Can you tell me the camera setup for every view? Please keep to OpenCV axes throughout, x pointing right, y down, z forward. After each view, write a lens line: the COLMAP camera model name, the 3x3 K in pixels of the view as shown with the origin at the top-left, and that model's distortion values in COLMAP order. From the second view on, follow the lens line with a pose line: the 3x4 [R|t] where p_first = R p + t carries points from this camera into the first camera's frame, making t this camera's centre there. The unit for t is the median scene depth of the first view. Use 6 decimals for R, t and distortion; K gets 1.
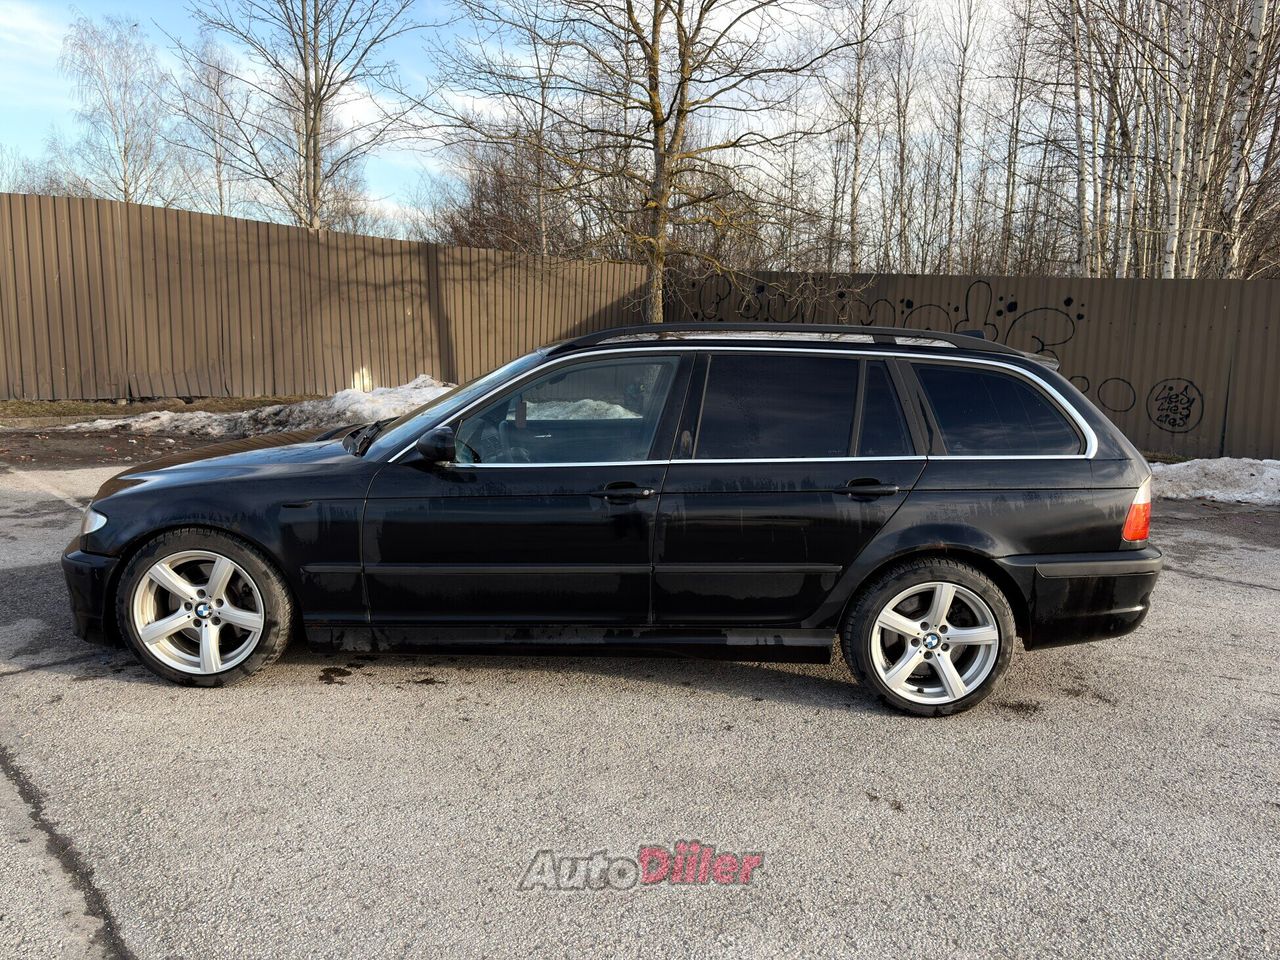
lens RADIAL K [[961.8, 0, 640.0], [0, 961.8, 480.0], [0, 0, 1]] dist [0.037276, 0.002218]
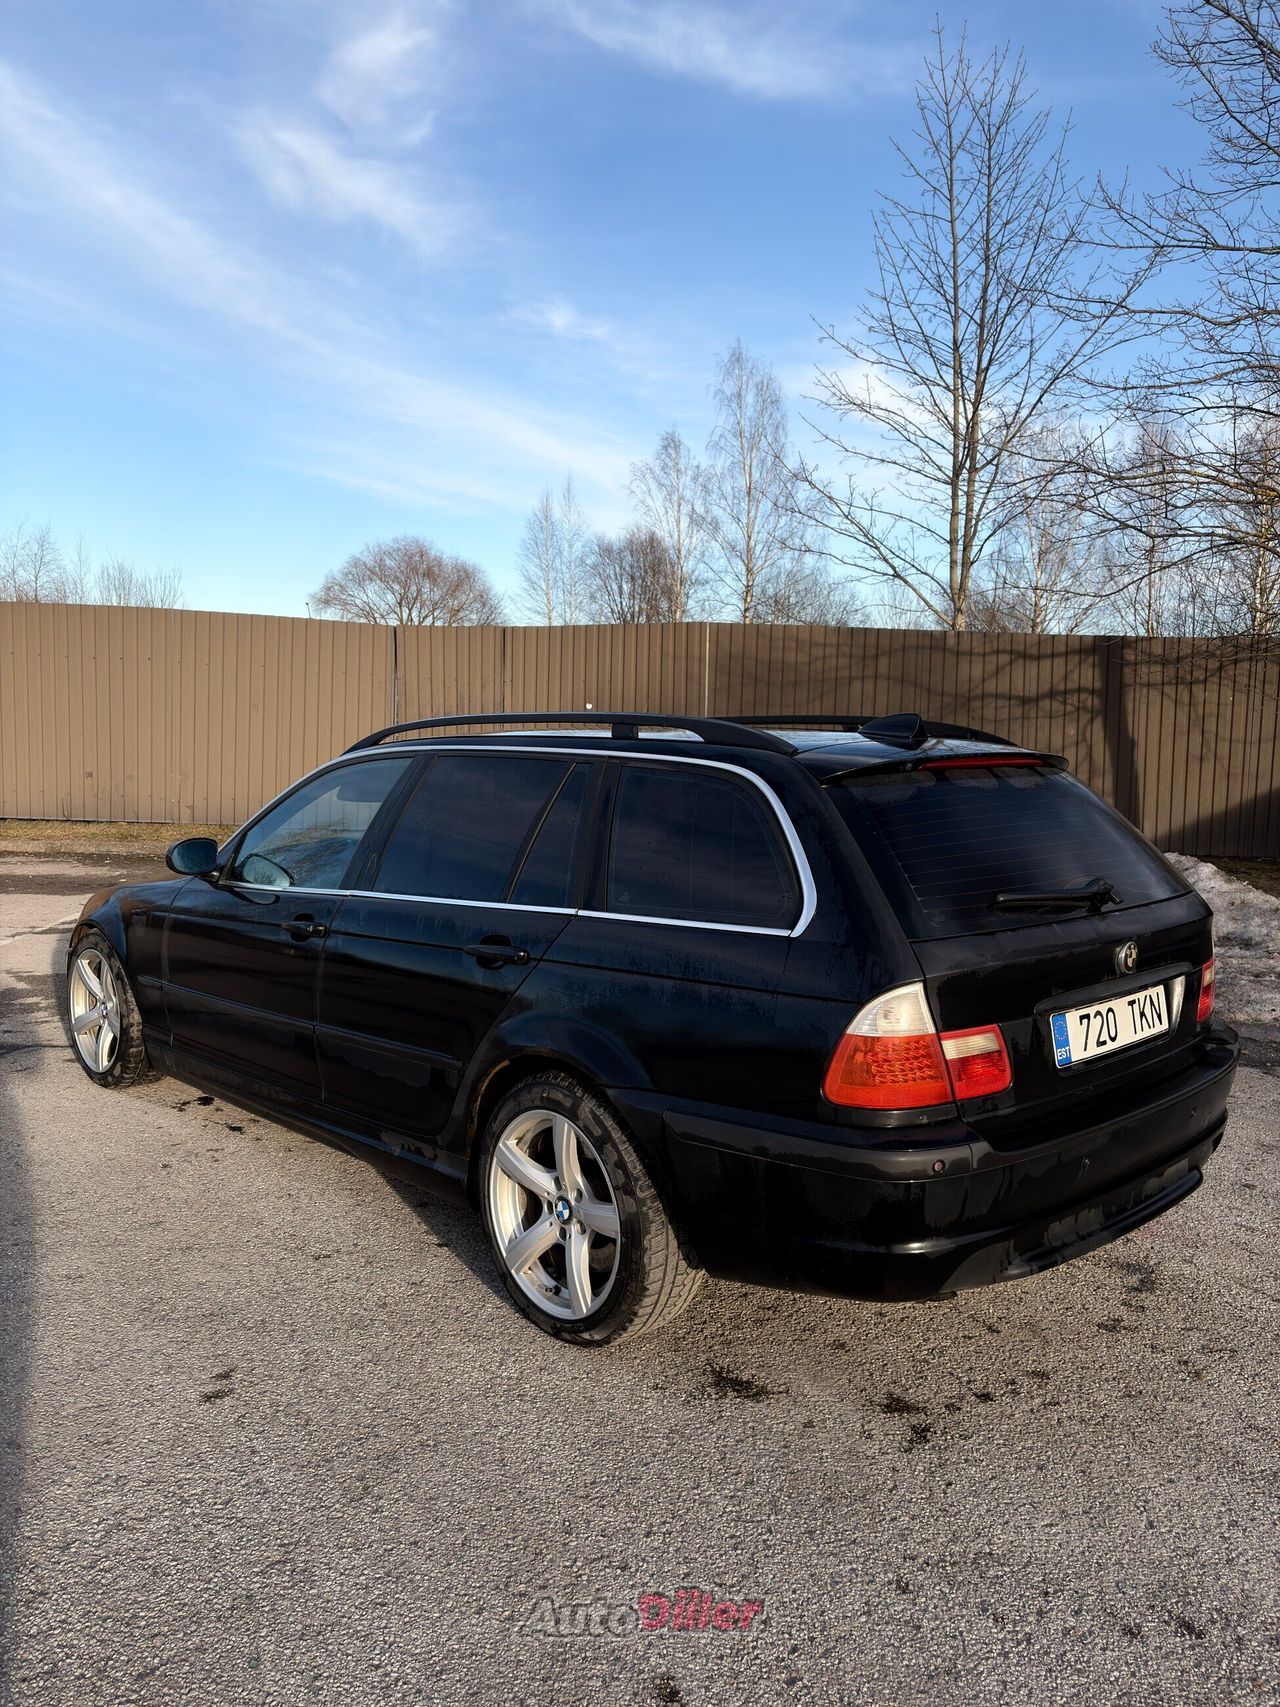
lens RADIAL K [[1282.6, 0, 640.0], [0, 1282.6, 853.5], [0, 0, 1]] dist [0.010119, 0.001575]
pose [[0.685874, 0.037887, -0.726733, 0.244551], [-0.103430, 0.993581, -0.045815, -0.007043], [0.720333, 0.106589, 0.685390, 0.121069]]
